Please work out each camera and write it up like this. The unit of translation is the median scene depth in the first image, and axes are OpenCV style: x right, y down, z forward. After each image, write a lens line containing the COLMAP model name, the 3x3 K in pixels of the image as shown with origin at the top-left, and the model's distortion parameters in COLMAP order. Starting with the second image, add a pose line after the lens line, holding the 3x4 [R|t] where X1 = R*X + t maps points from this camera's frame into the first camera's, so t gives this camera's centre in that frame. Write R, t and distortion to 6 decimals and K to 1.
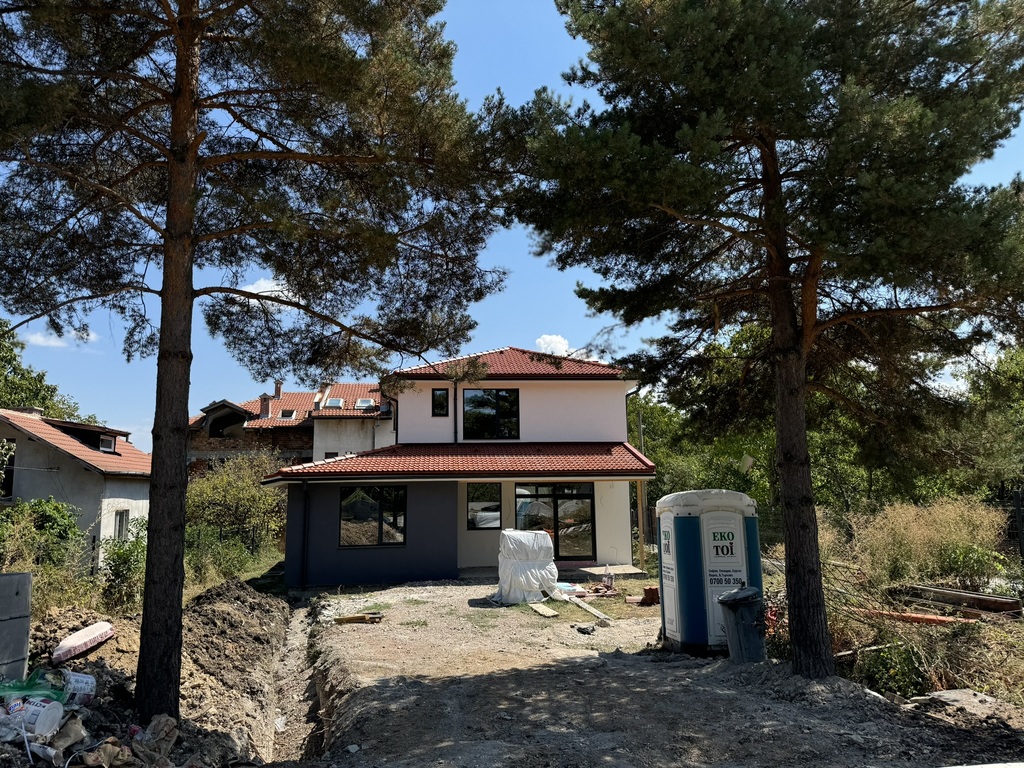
lens RADIAL K [[711.8, 0, 512.0], [0, 711.8, 384.0], [0, 0, 1]] dist [0.094079, -0.251266]
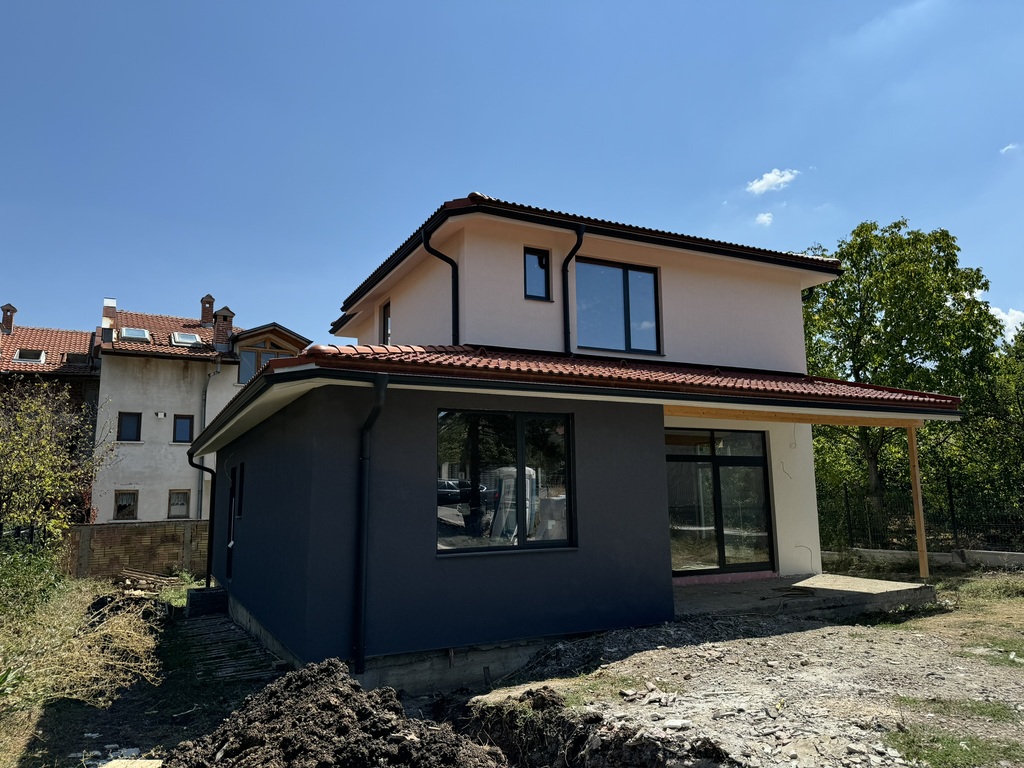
lens RADIAL K [[730.6, 0, 512.0], [0, 730.6, 384.0], [0, 0, 1]] dist [0.001404, -0.006183]
pose [[0.929722, 0.059470, 0.363430, -0.304273], [-0.054739, 0.998228, -0.023315, 0.117809], [-0.364172, 0.001783, 0.931330, 0.510216]]
